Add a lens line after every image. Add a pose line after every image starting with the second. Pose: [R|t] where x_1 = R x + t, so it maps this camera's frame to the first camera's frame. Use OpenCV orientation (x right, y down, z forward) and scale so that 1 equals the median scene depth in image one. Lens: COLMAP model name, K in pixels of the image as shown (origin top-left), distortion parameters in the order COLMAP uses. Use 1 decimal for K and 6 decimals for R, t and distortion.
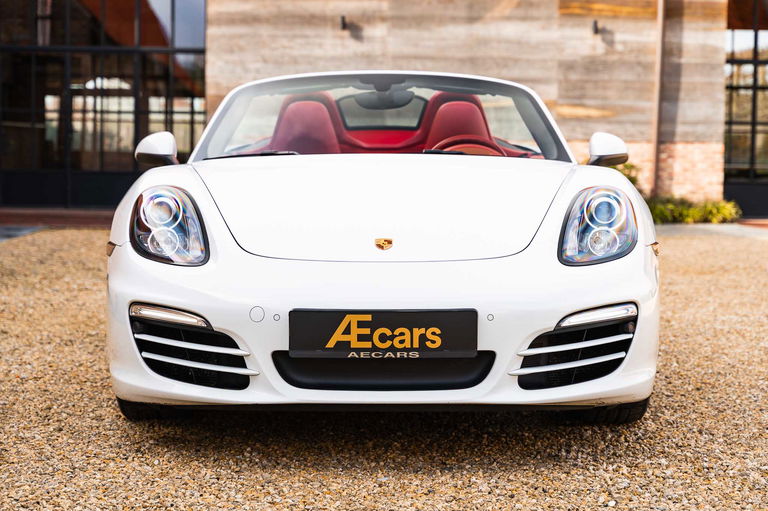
lens RADIAL K [[1430.6, 0, 384.6], [0, 1430.6, 255.6], [0, 0, 1]] dist [-0.047834, 0.000000]
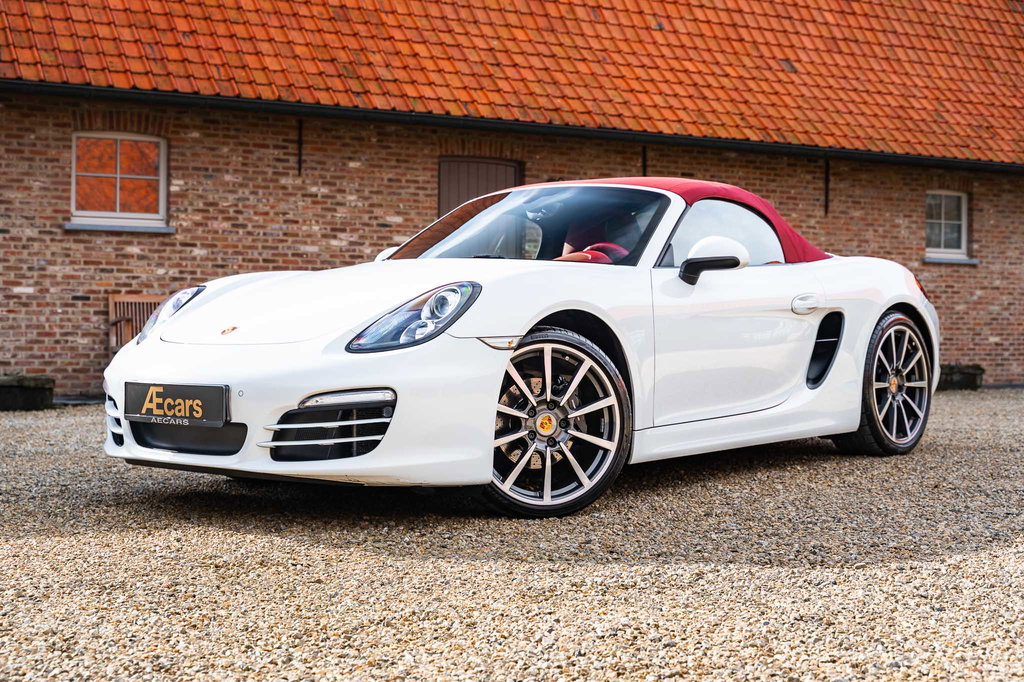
lens RADIAL K [[1475.0, 0, 512.6], [0, 1475.0, 339.3], [0, 0, 1]] dist [0.012393, 0.000000]
pose [[0.755639, 0.010917, -0.654898, 1.022061], [-0.029367, 0.999420, -0.017224, 0.013893], [0.654330, 0.032248, 0.755521, 0.253315]]
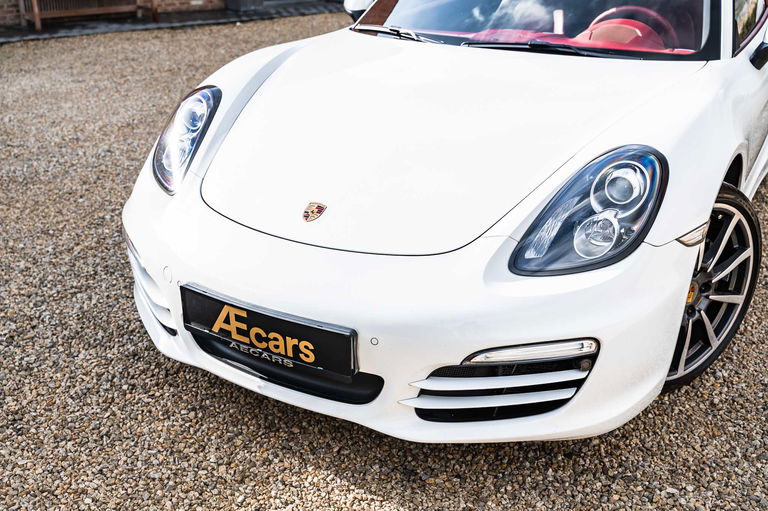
lens RADIAL K [[816.1, 0, 382.1], [0, 816.1, 256.3], [0, 0, 1]] dist [-0.062104, 0.000000]
pose [[0.857751, 0.214814, -0.467032, 0.291475], [-0.023672, 0.924048, 0.381544, -0.185179], [0.513520, -0.316214, 0.797688, 0.648889]]
